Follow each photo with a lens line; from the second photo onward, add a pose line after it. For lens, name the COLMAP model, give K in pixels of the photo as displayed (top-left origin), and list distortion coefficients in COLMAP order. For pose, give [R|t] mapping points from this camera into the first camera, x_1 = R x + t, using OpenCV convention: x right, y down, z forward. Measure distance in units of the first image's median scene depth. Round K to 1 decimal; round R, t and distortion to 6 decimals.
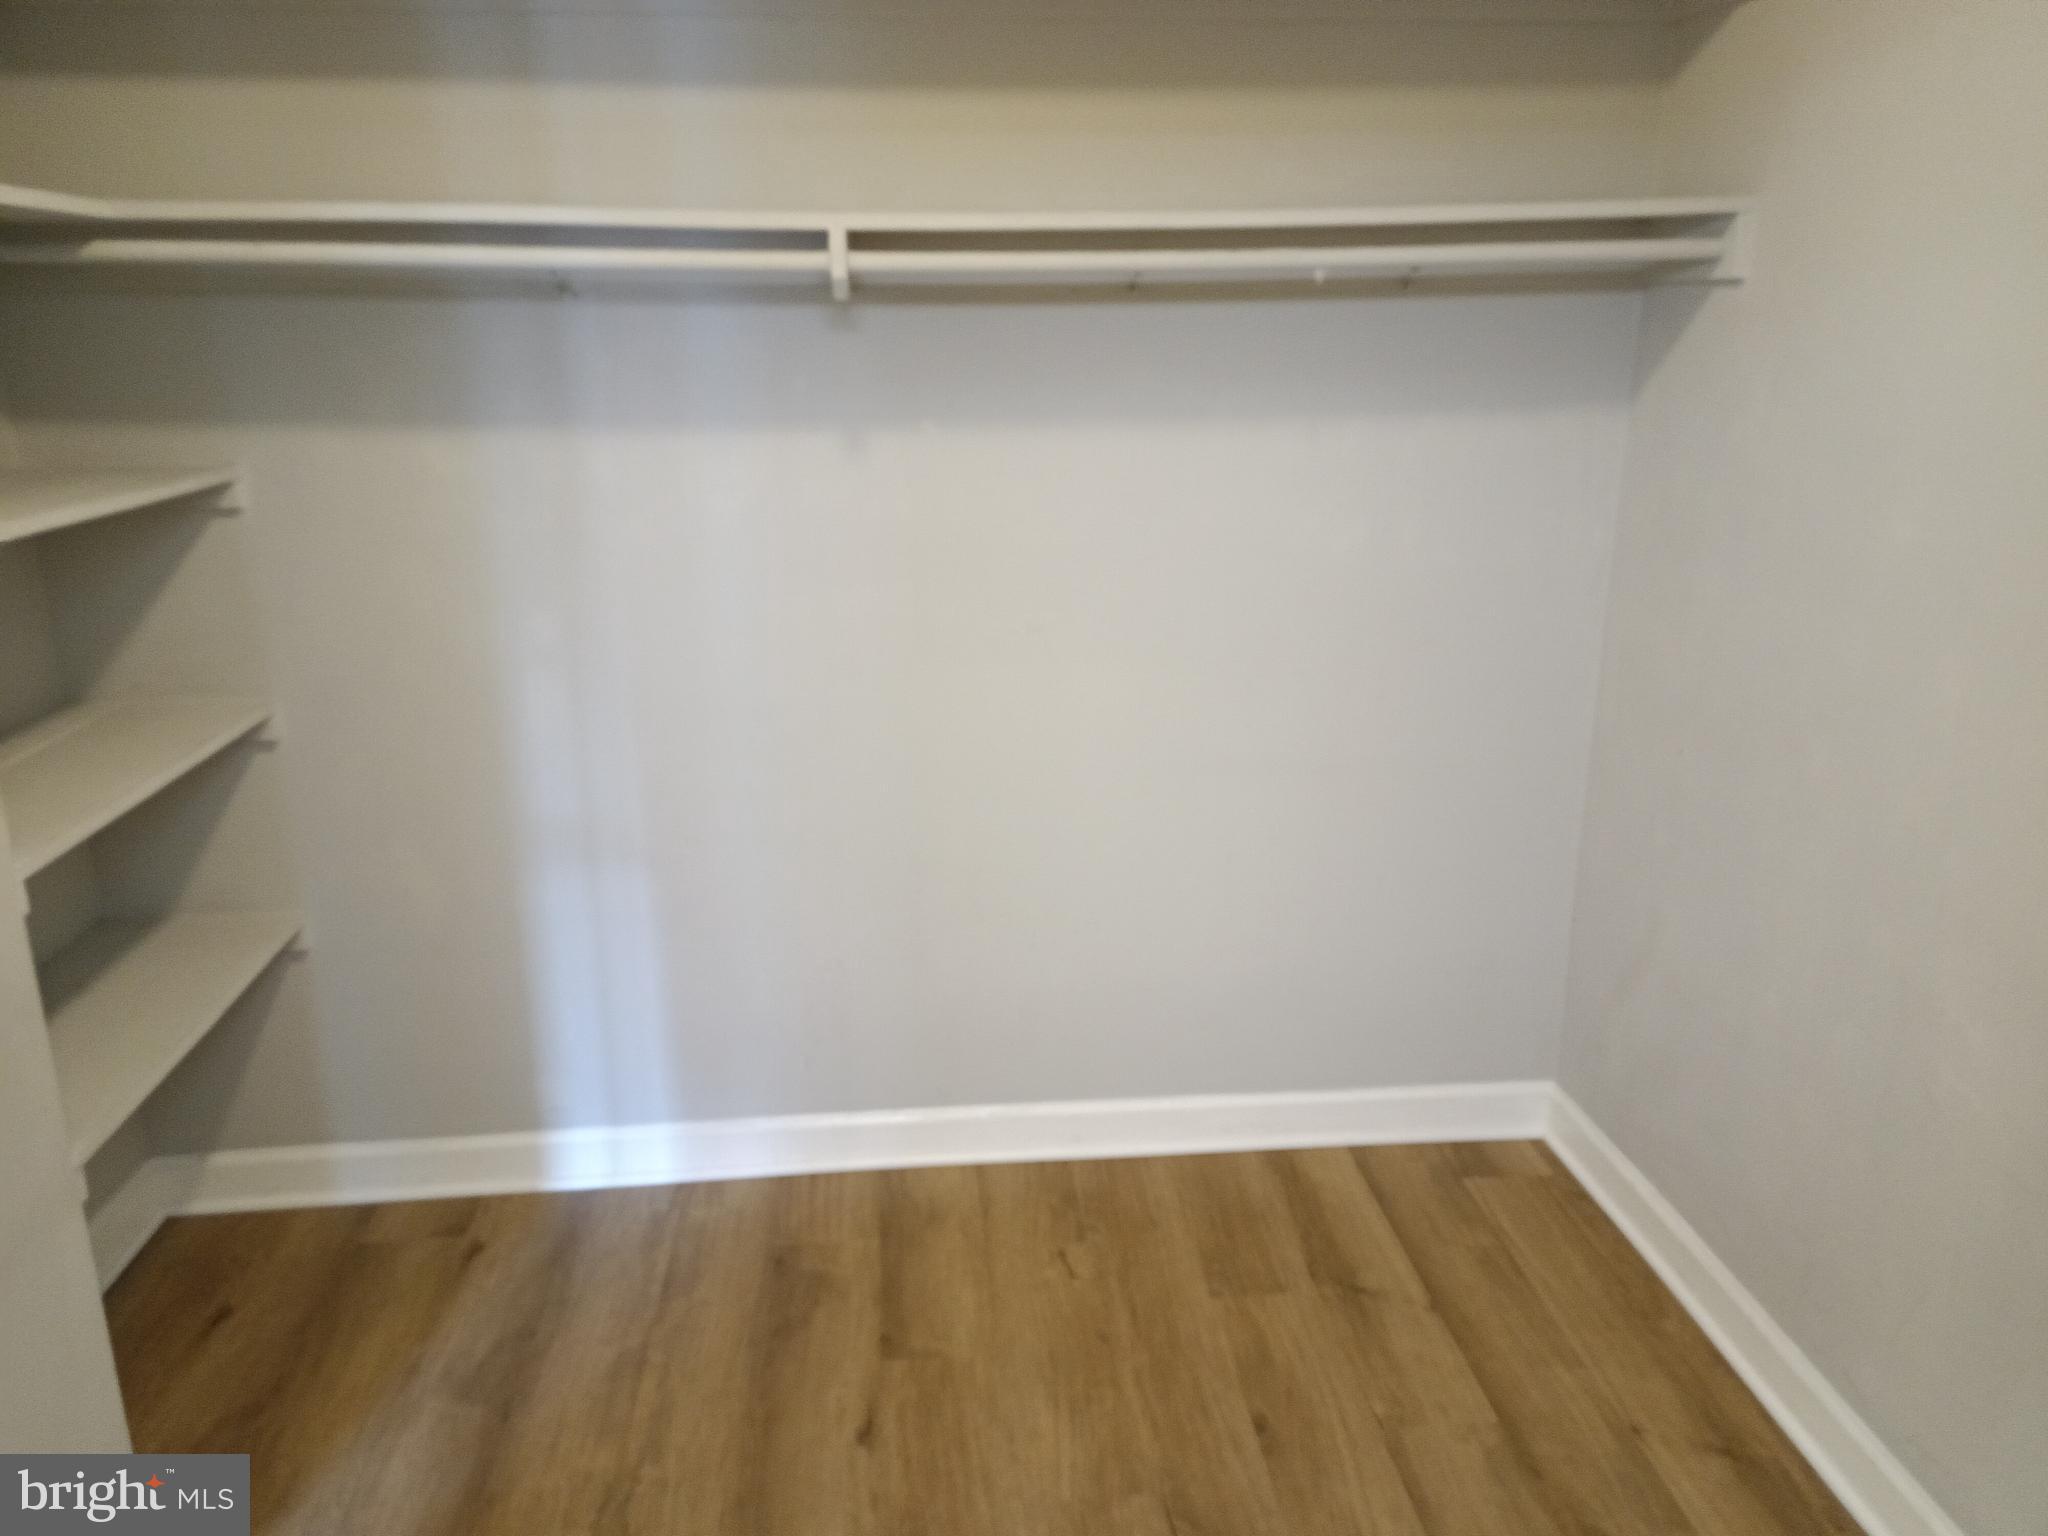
lens RADIAL K [[1535.2, 0, 1025.2], [0, 1535.2, 776.7], [0, 0, 1]] dist [0.076839, -0.088461]
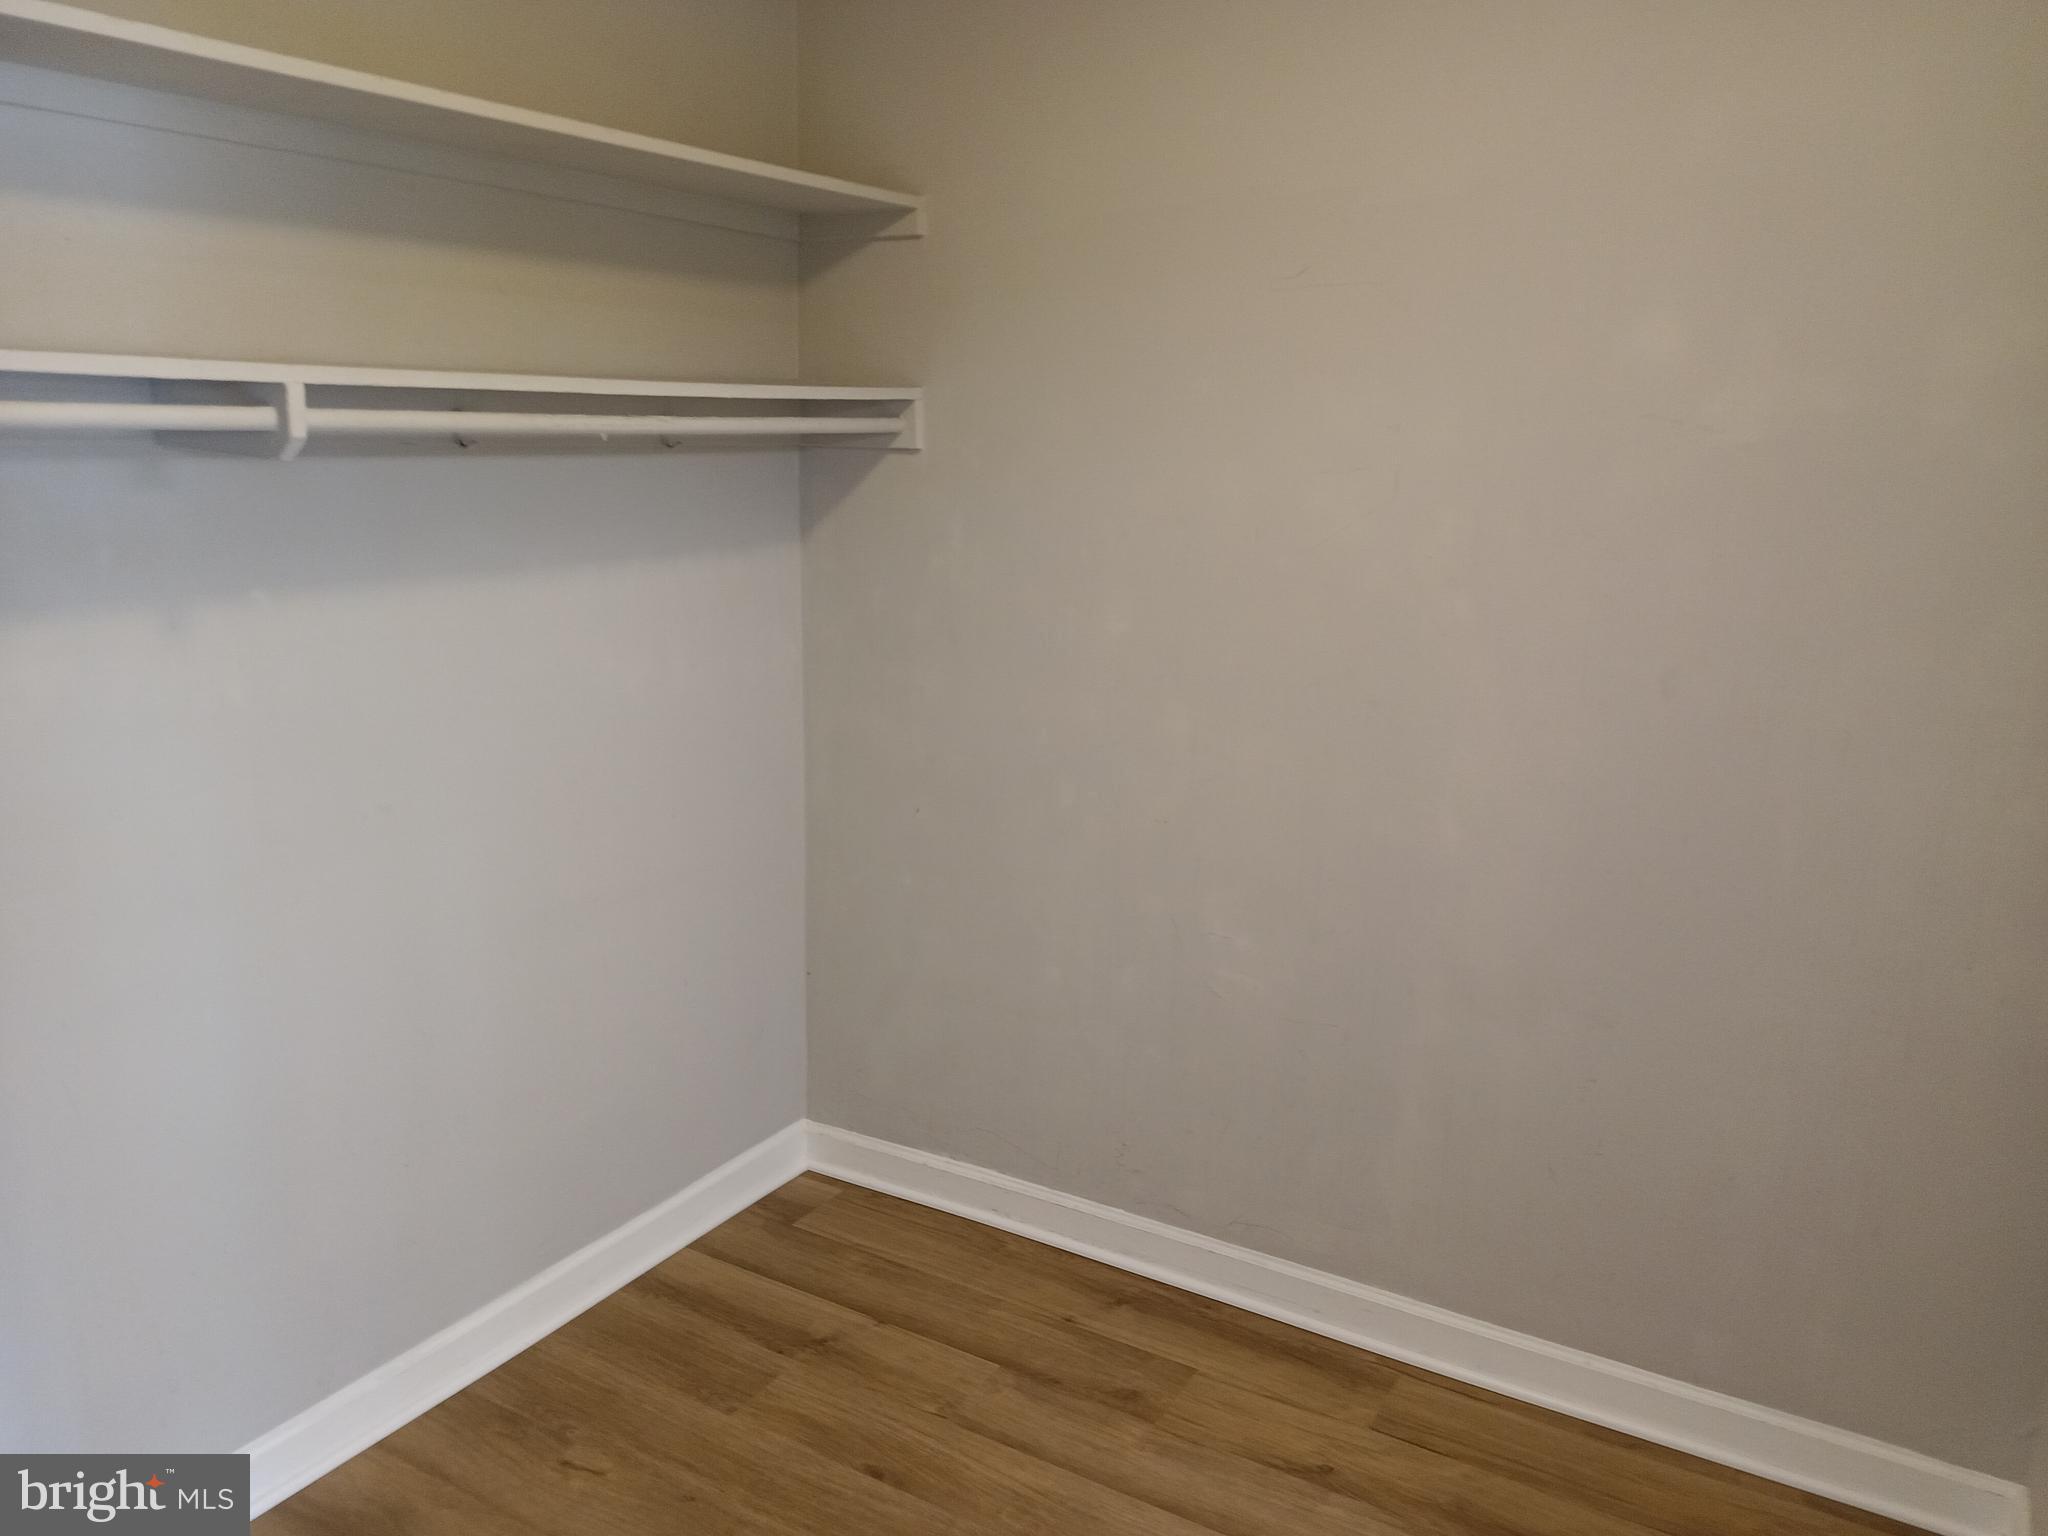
lens RADIAL K [[1535.2, 0, 1078.6], [0, 1535.2, 777.9], [0, 0, 1]] dist [0.076839, -0.088461]
pose [[0.558649, -0.165639, 0.812696, -0.543903], [0.212200, 0.975787, 0.053012, -0.084241], [-0.801799, 0.142839, 0.580272, 0.166540]]
